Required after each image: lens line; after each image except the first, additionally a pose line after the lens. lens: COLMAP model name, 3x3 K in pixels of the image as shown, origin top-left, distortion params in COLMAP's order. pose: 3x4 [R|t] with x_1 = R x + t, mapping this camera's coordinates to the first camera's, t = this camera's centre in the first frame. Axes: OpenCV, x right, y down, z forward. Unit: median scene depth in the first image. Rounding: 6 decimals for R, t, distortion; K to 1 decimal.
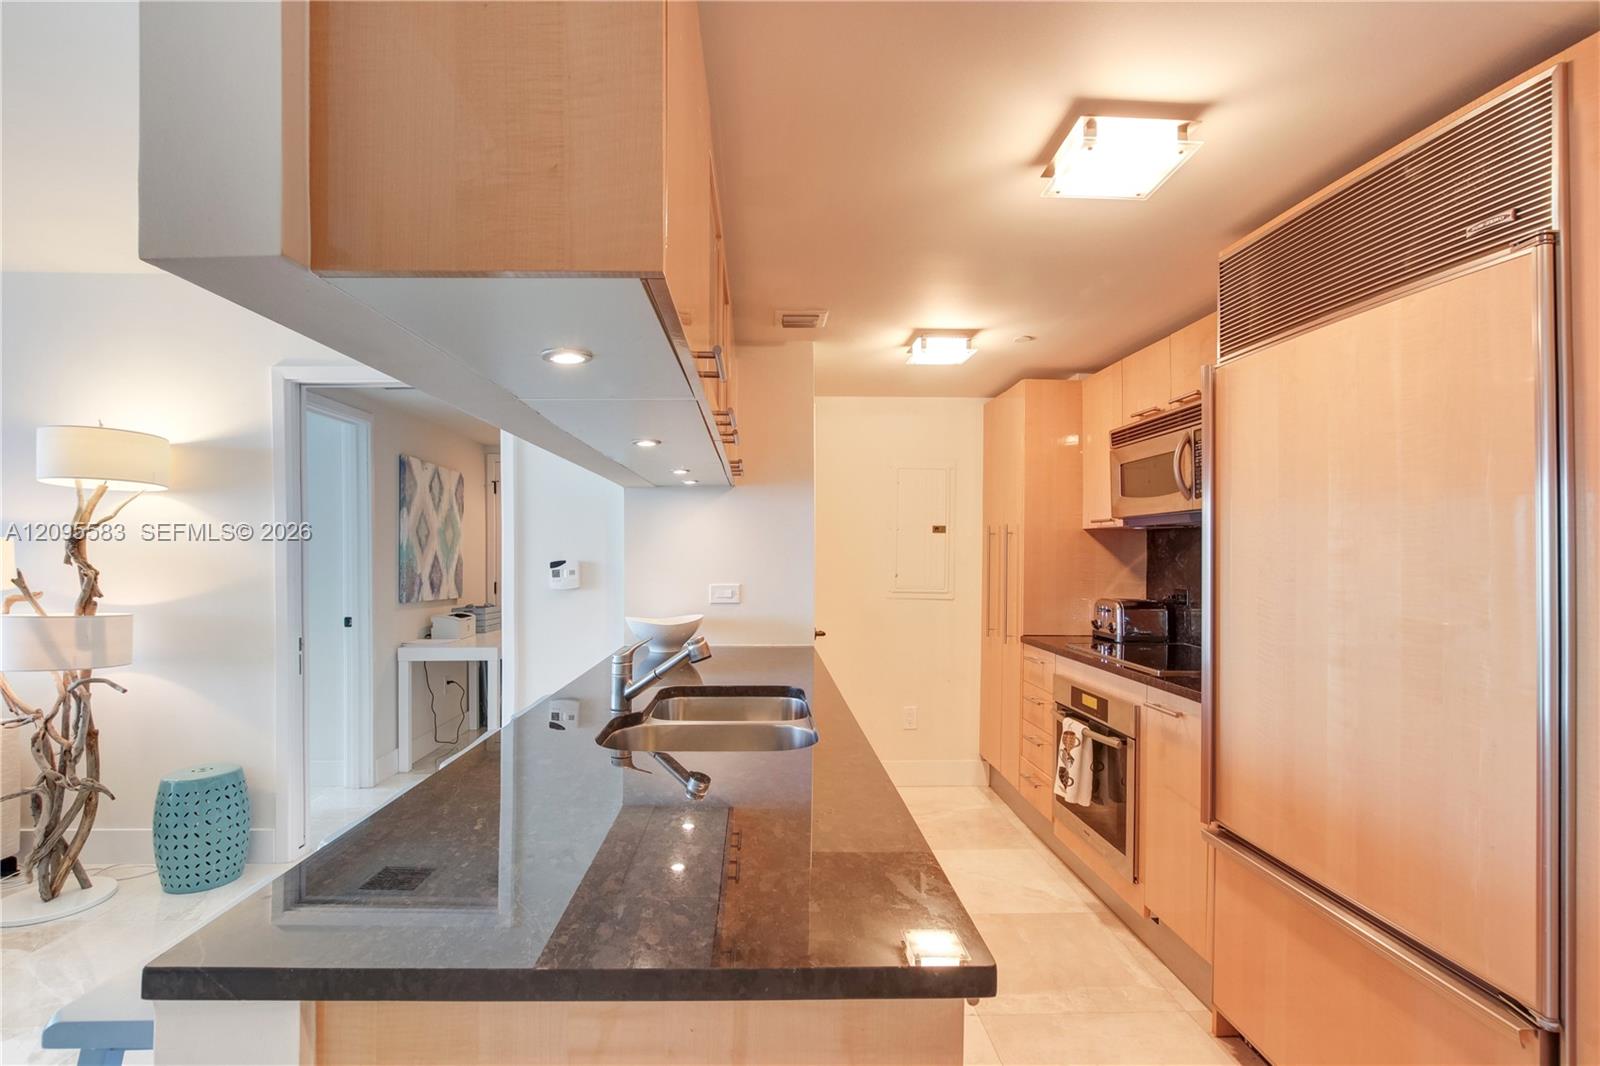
lens RADIAL K [[746.3, 0, 772.4], [0, 746.3, 561.7], [0, 0, 1]] dist [0.010232, -0.004352]
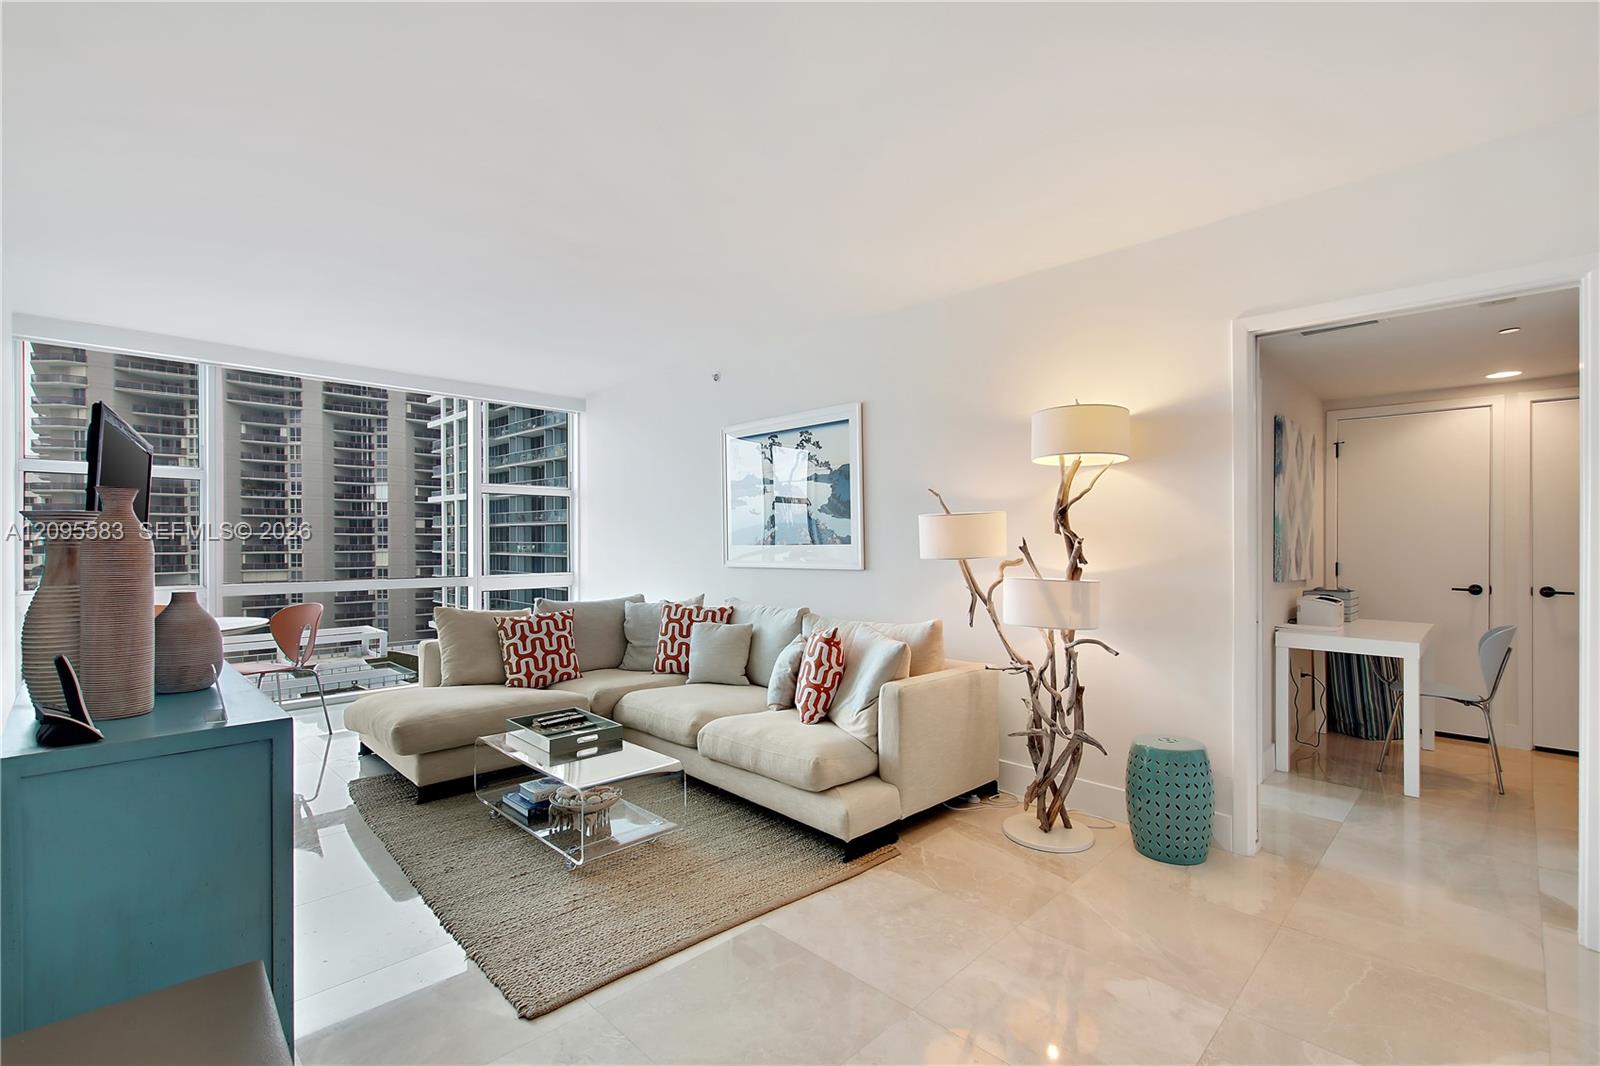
lens RADIAL K [[746.3, 0, 800.3], [0, 746.3, 530.4], [0, 0, 1]] dist [0.010232, -0.004352]
pose [[0.692179, -0.003008, -0.721719, -0.398463], [-0.007525, 0.999907, -0.011384, 0.013380], [0.721686, 0.013310, 0.692092, -0.052191]]
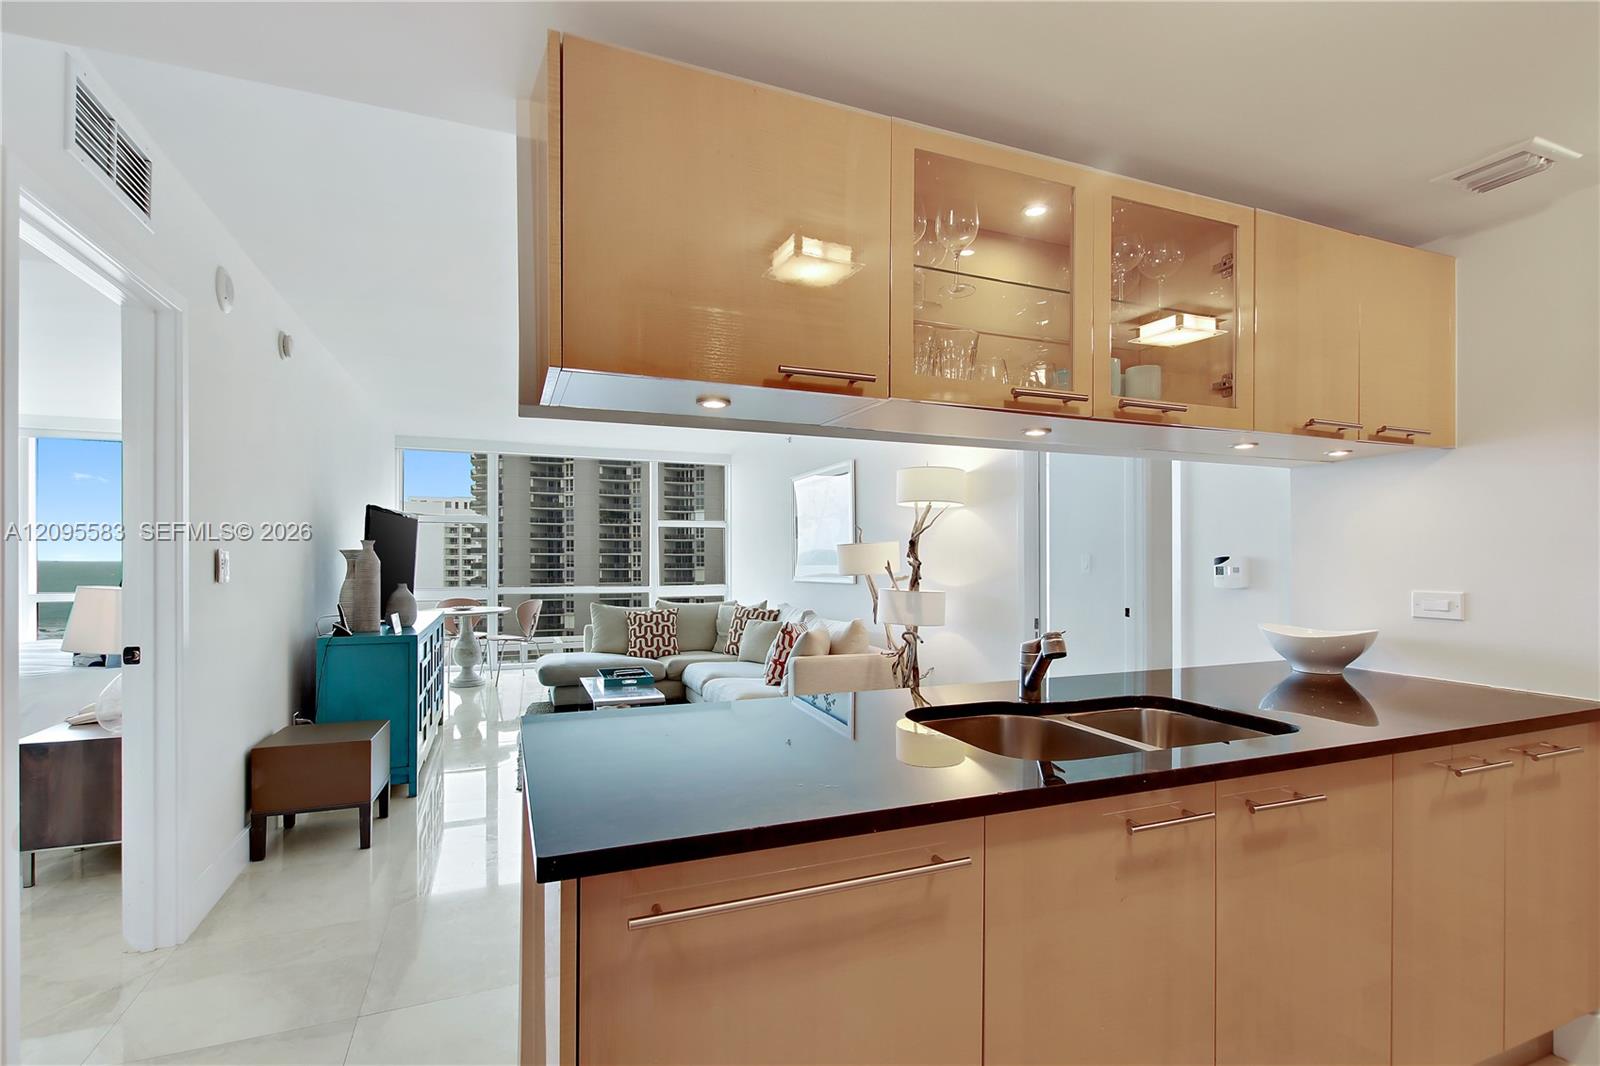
lens RADIAL K [[746.3, 0, 777.8], [0, 746.3, 552.0], [0, 0, 1]] dist [0.010232, -0.004352]
pose [[0.342576, -0.002361, -0.939487, 0.415048], [-0.012171, 0.999902, -0.006951, 0.007280], [0.939411, 0.013815, 0.342513, 0.217378]]
